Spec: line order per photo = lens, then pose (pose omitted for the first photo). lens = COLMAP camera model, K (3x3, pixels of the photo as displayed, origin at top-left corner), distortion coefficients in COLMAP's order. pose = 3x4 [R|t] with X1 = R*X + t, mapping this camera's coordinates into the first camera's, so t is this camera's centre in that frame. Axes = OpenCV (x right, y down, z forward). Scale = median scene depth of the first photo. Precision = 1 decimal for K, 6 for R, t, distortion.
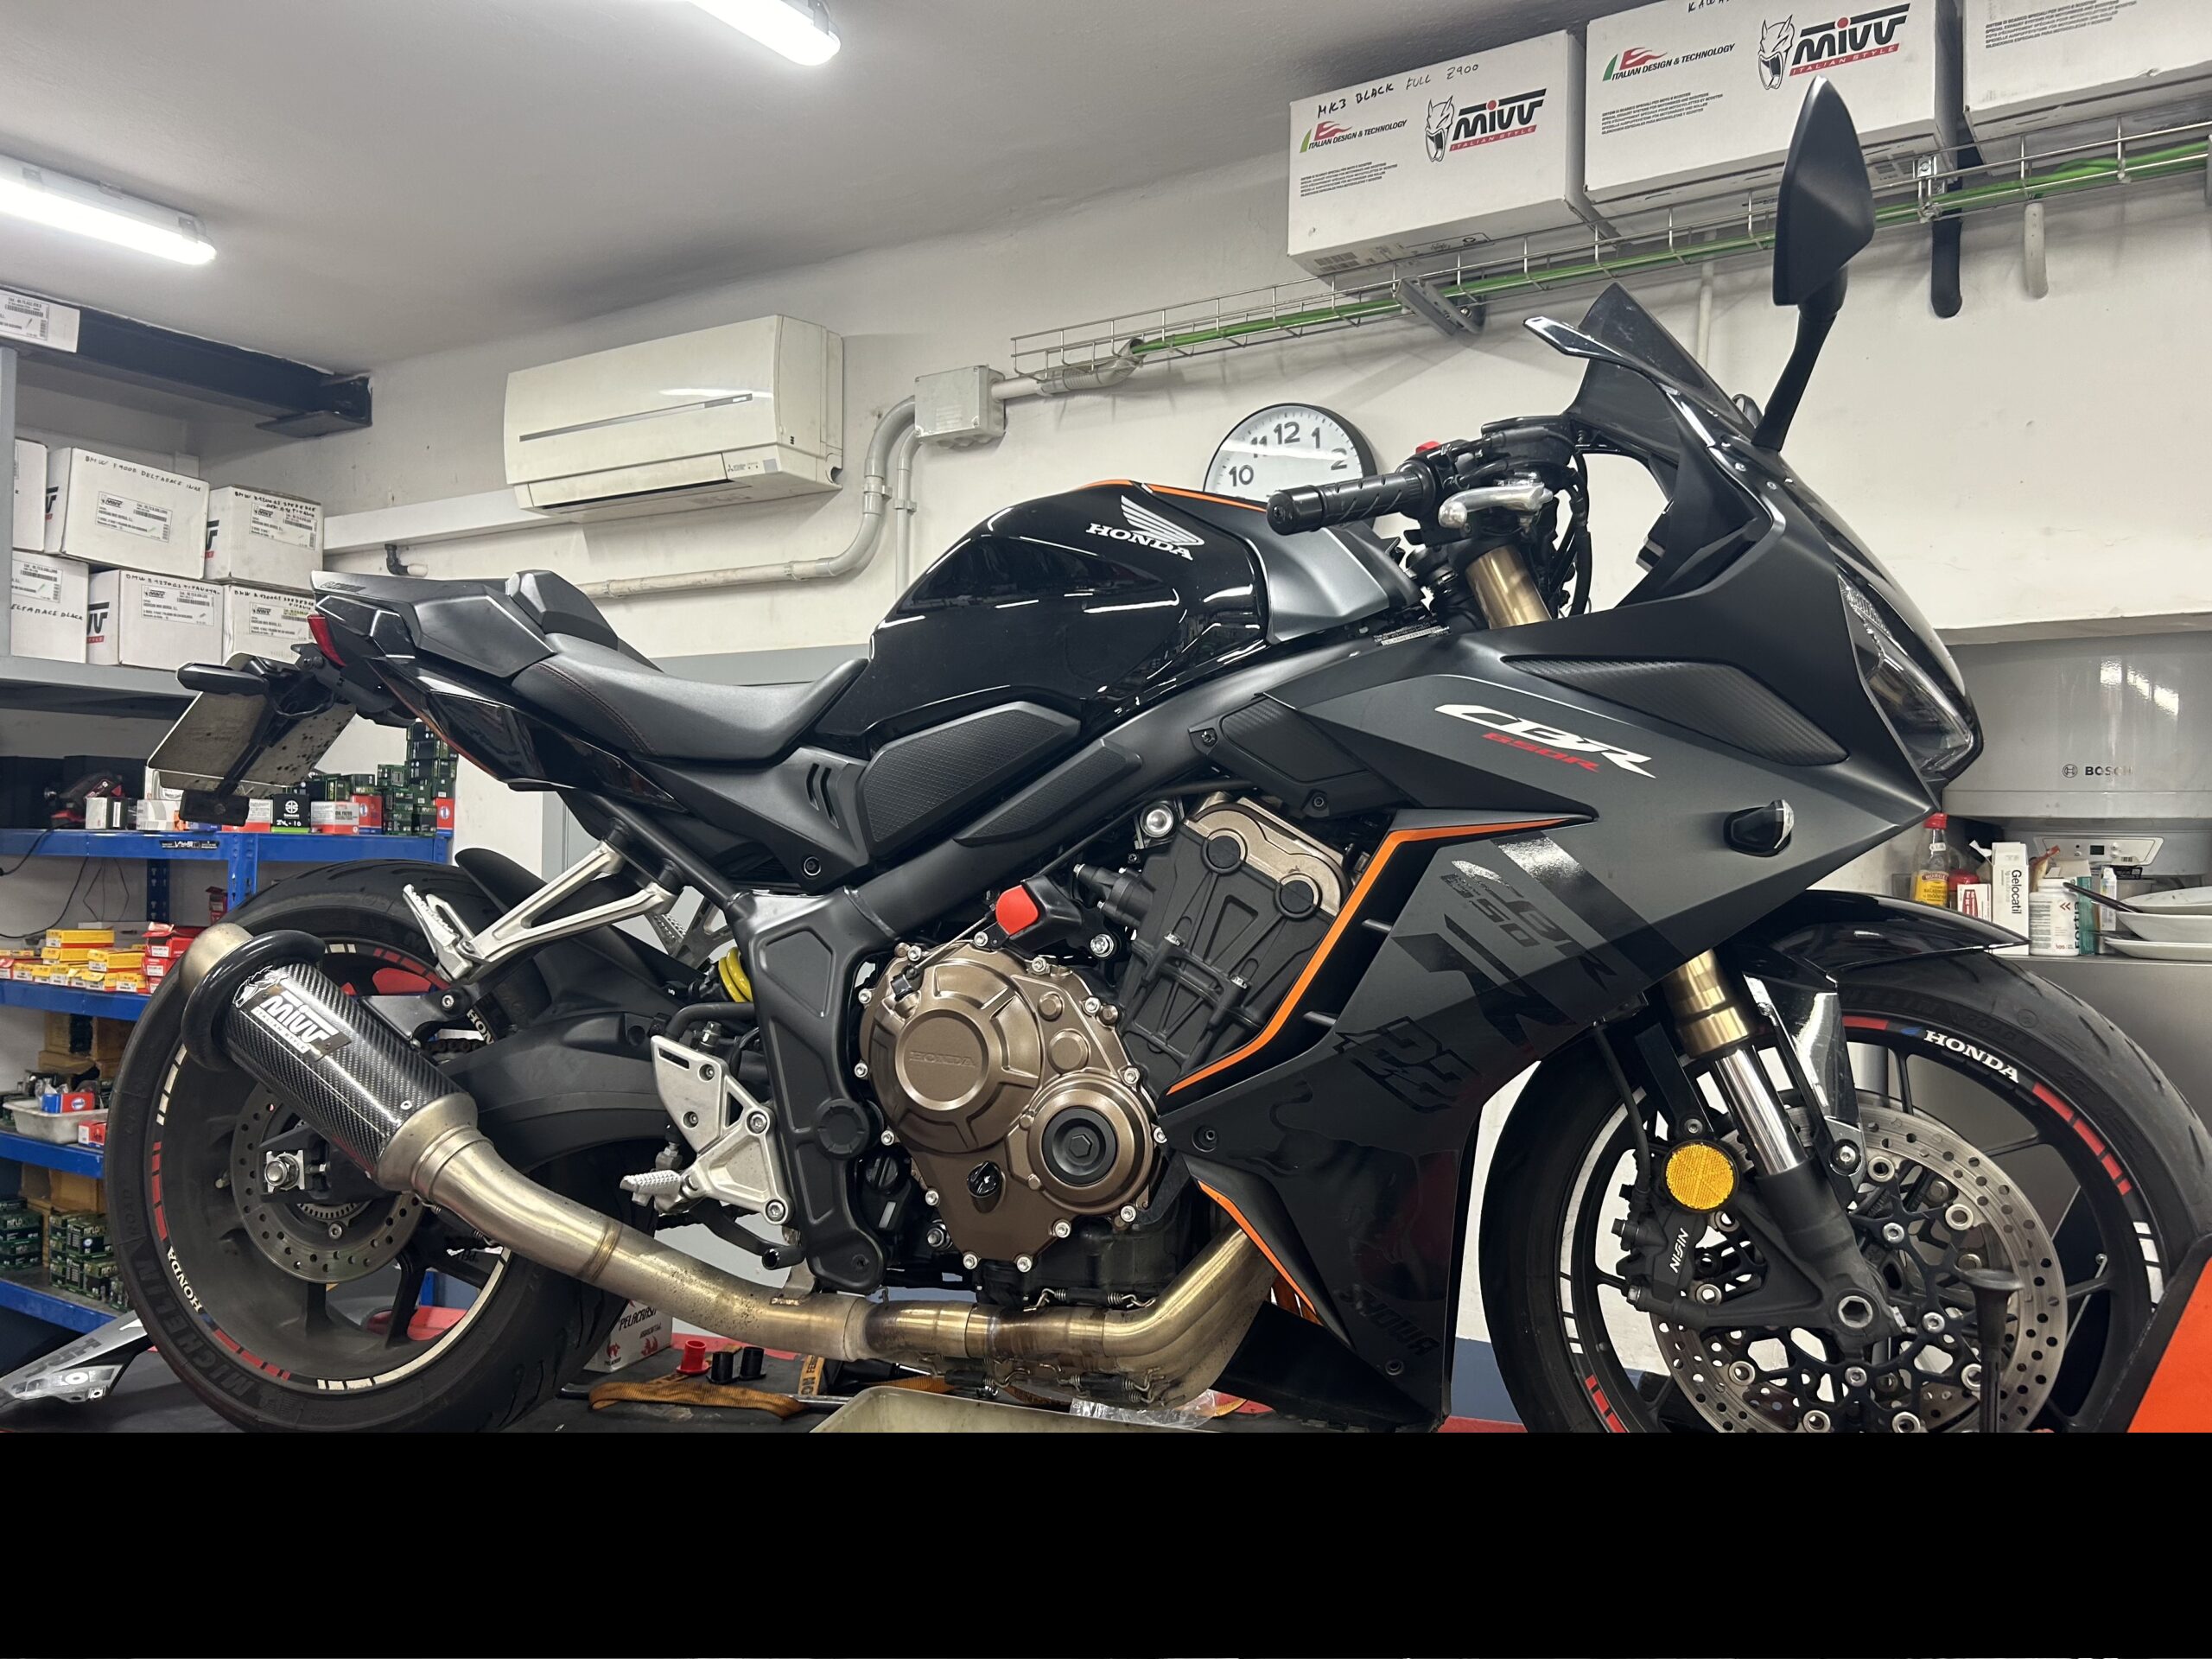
lens RADIAL K [[1695.1, 0, 1107.7], [0, 1695.1, 830.8], [0, 0, 1]] dist [0.006842, 0.001194]
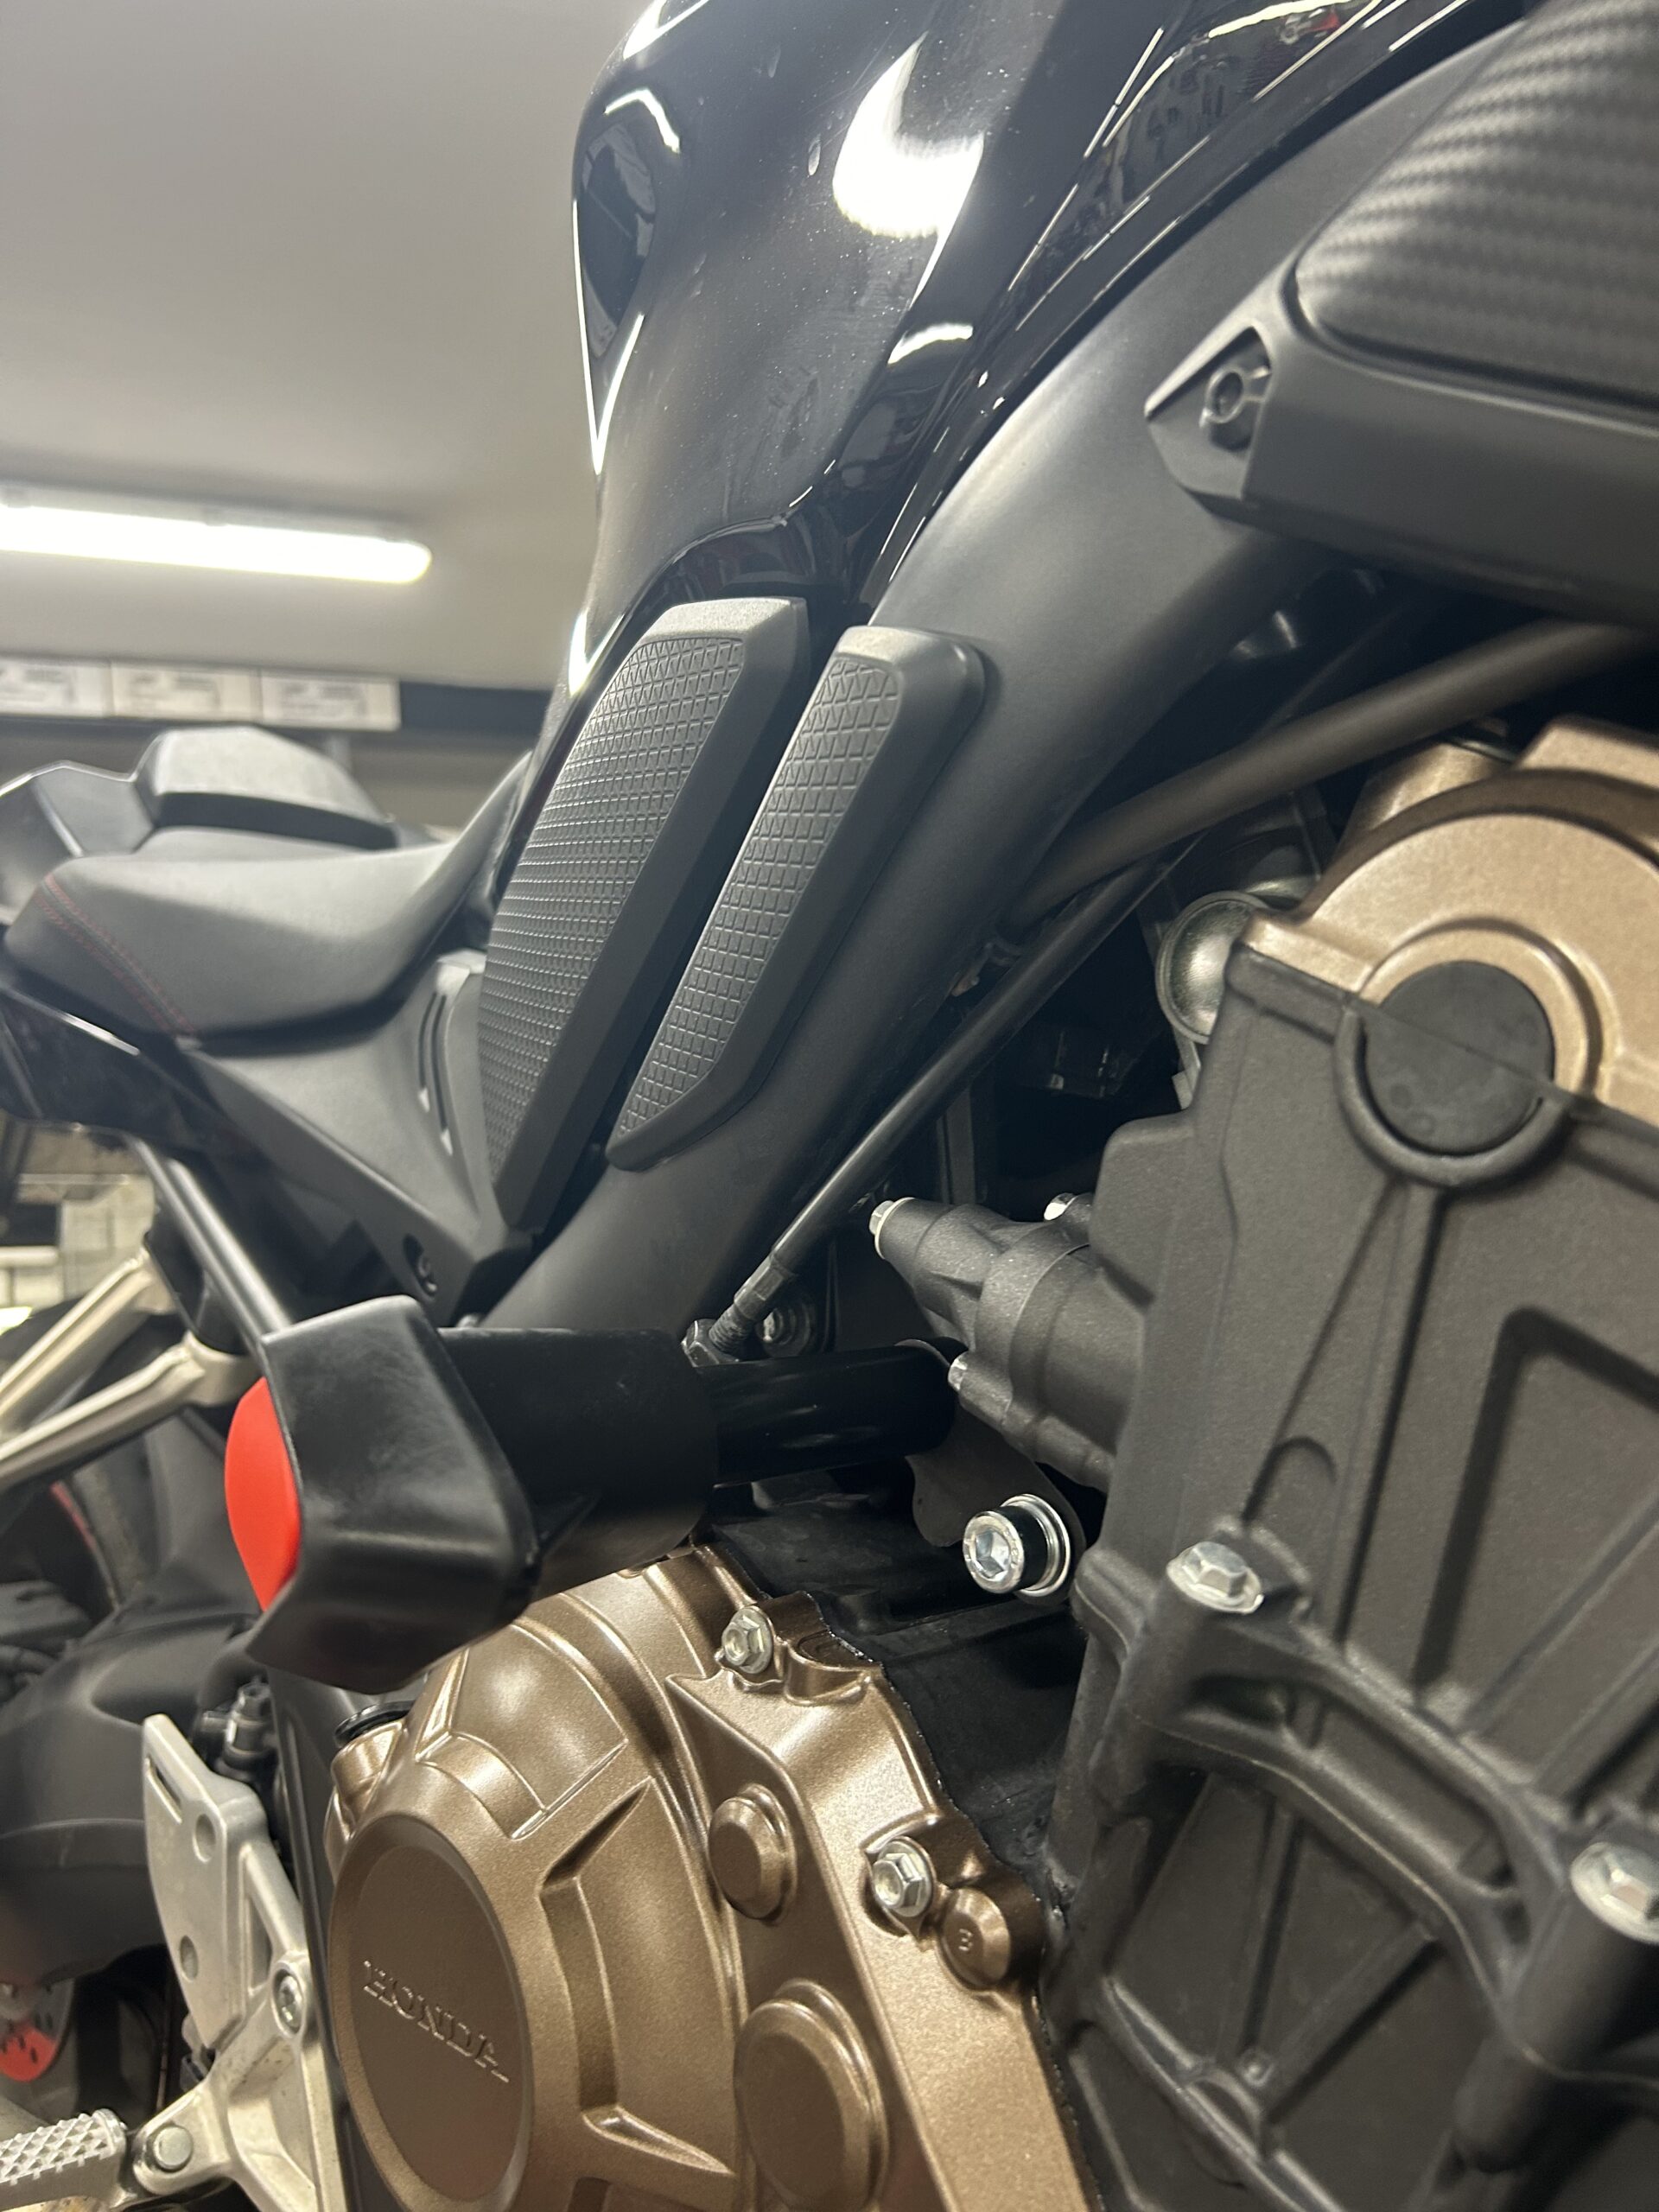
lens RADIAL K [[1695.1, 0, 827.1], [0, 1695.1, 1108.1], [0, 0, 1]] dist [0.006842, 0.001194]
pose [[0.850441, -0.114918, -0.513366, 0.099472], [0.092092, 0.993302, -0.069793, 0.023064], [0.517948, 0.012078, 0.855327, 0.805863]]
